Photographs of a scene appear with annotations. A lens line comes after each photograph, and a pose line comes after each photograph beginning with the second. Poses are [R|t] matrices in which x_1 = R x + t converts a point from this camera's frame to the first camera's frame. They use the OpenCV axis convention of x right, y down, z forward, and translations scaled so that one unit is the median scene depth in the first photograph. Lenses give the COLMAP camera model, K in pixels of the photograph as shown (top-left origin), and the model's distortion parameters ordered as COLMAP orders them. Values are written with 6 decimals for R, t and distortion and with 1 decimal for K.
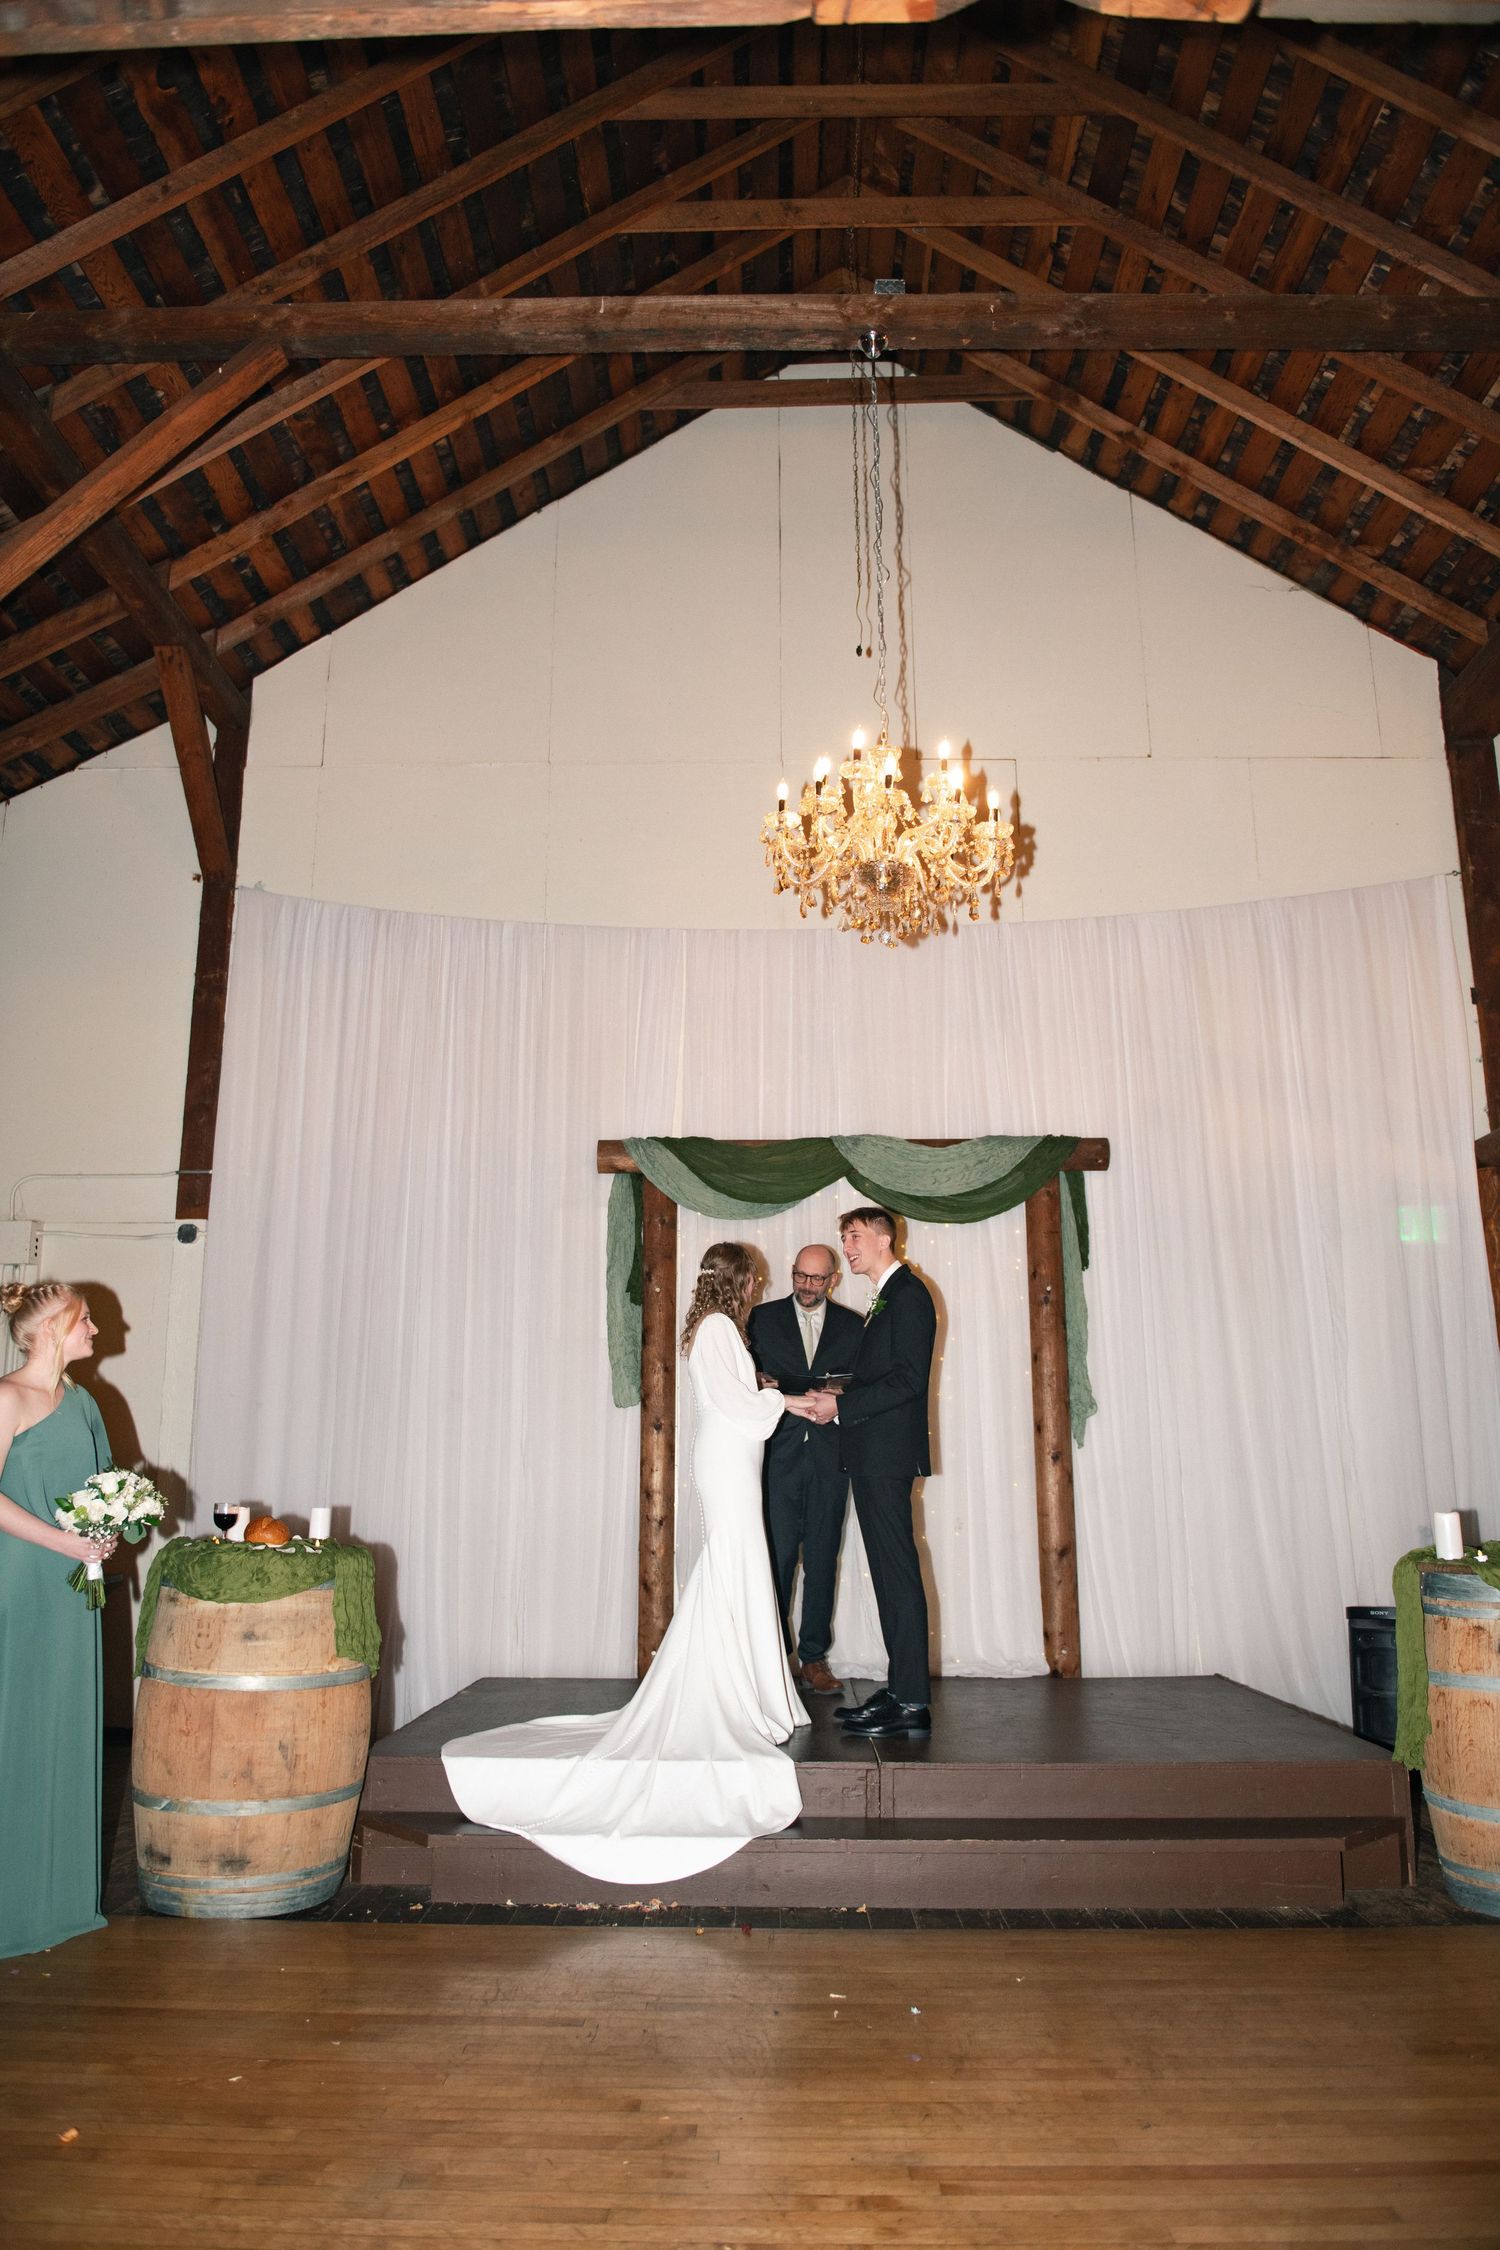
lens RADIAL K [[1542.6, 0, 750.0], [0, 1542.6, 1125.0], [0, 0, 1]] dist [-0.035404, -0.000607]
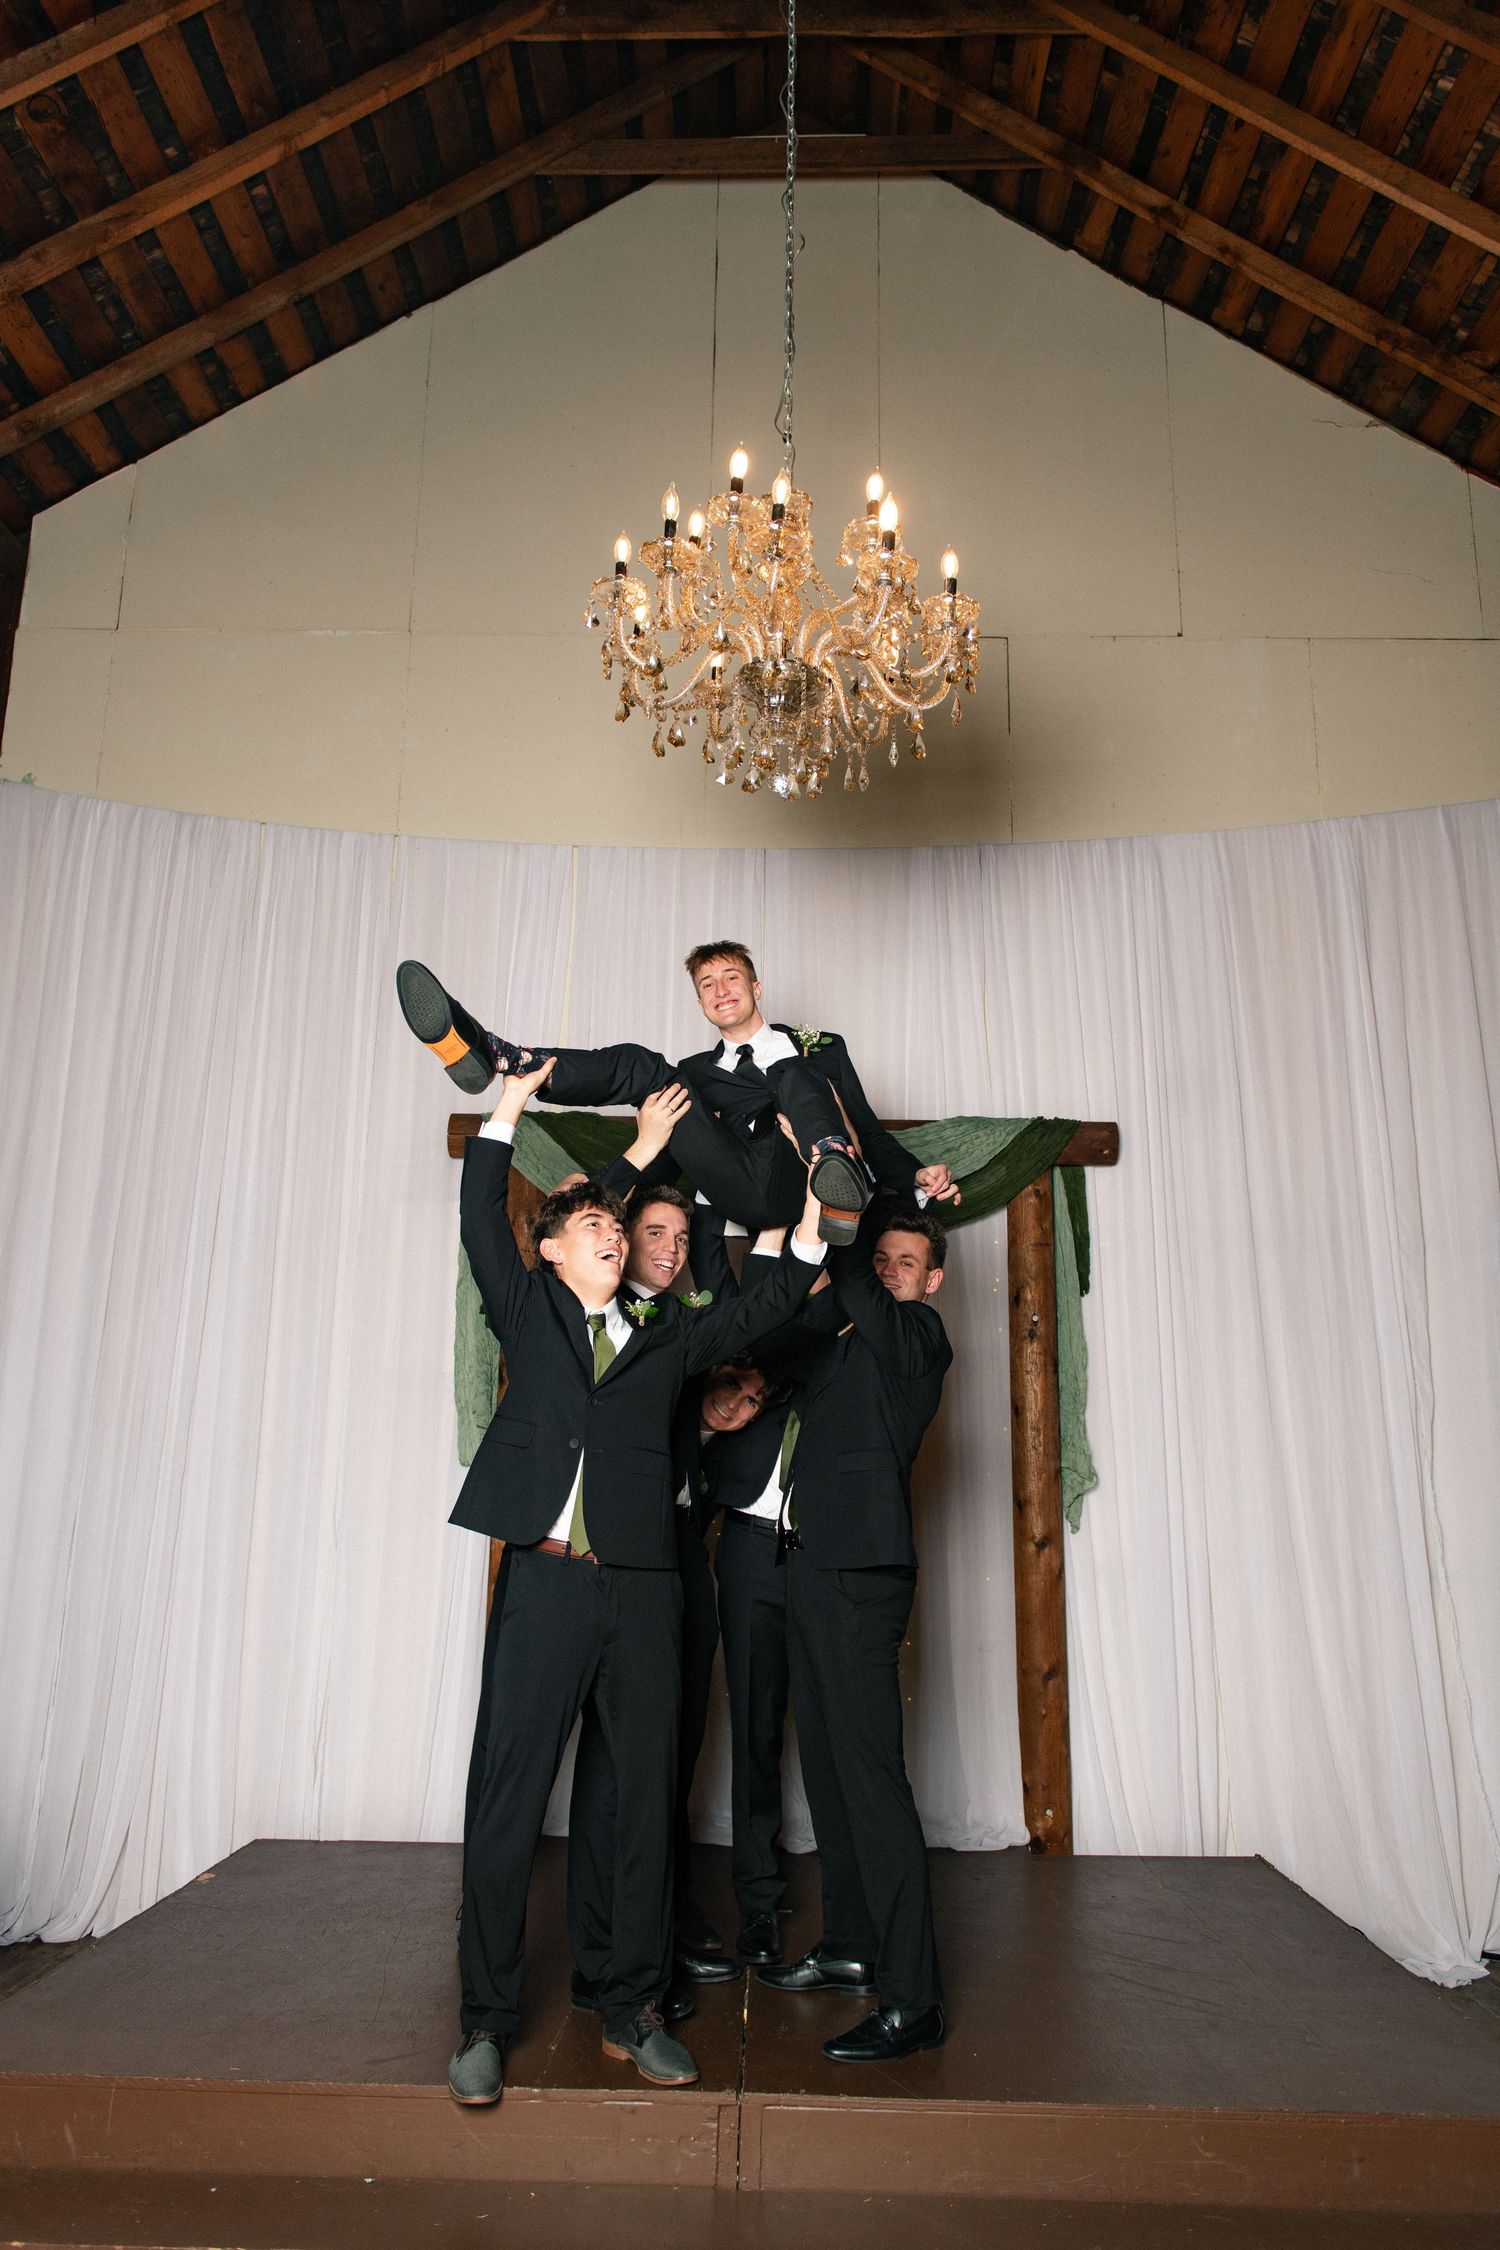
lens RADIAL K [[1559.0, 0, 750.0], [0, 1559.0, 1125.0], [0, 0, 1]] dist [0.011191, 0.001754]
pose [[0.999846, 0.017551, 0.000128, 0.050837], [-0.017551, 0.999842, -0.002713, 0.015156], [-0.000176, 0.002710, 0.999996, 0.228803]]
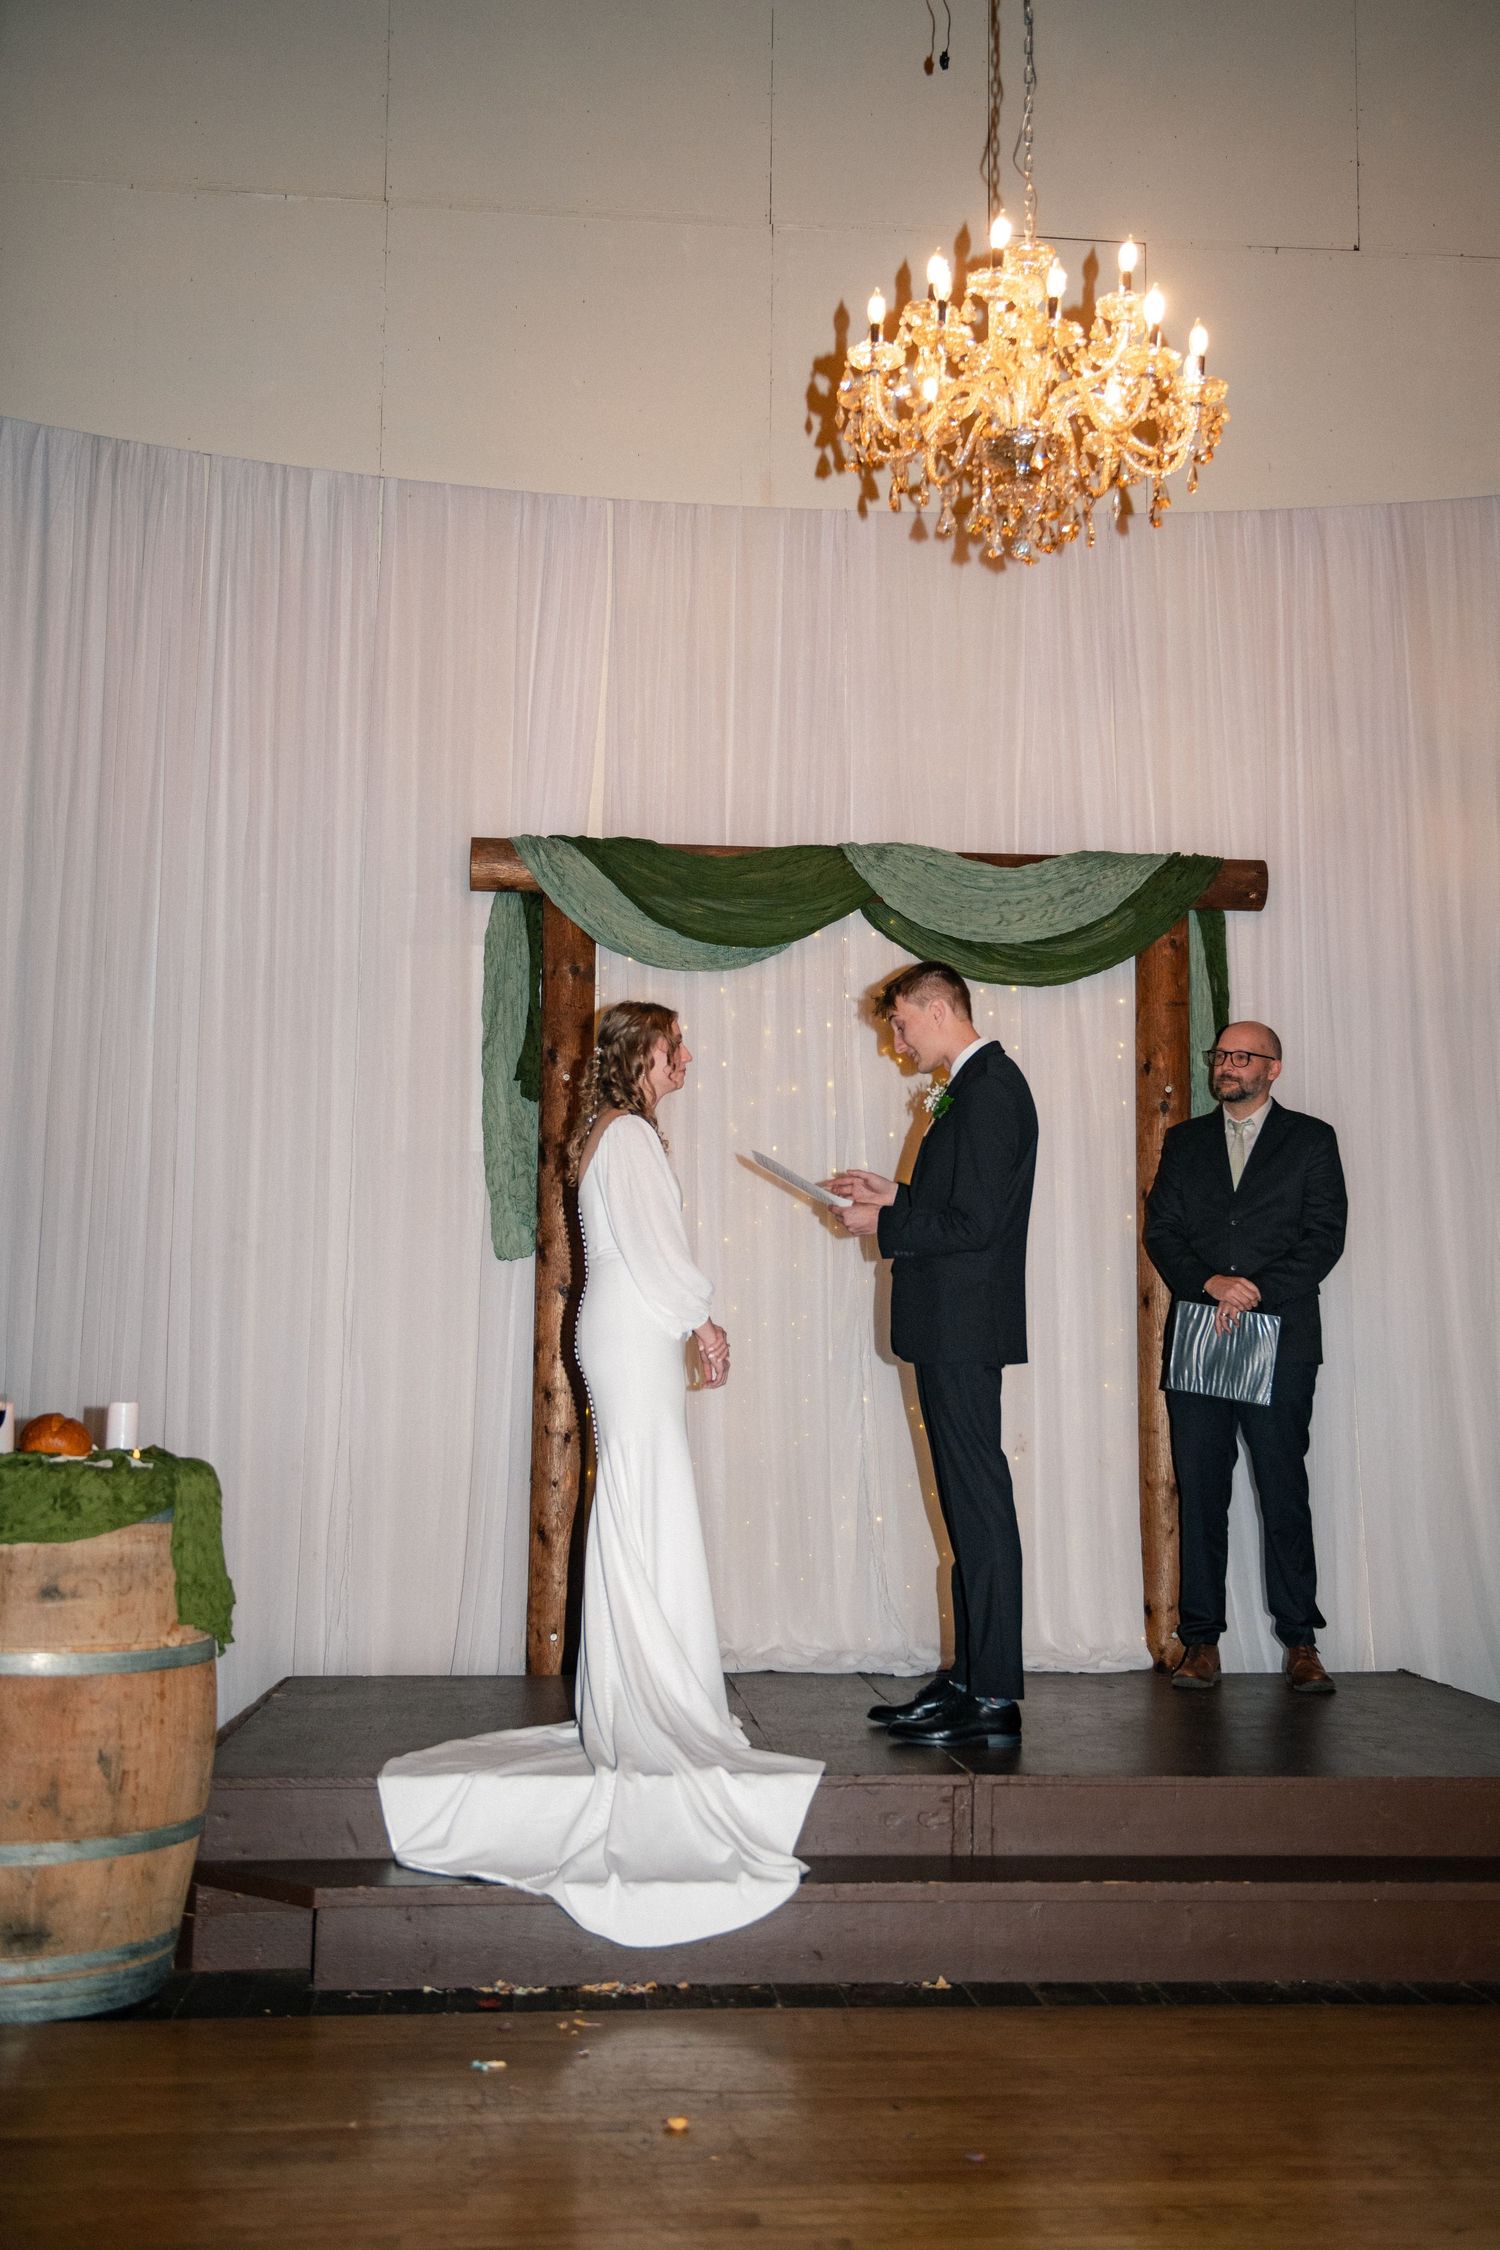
lens RADIAL K [[2580.0, 0, 827.4], [0, 2580.0, 1062.0], [0, 0, 1]] dist [0.079599, 0.012015]
pose [[0.992655, 0.023680, 0.118643, -0.078750], [-0.035069, 0.994875, 0.094841, -0.004181], [-0.115789, -0.098305, 0.988397, -0.064176]]
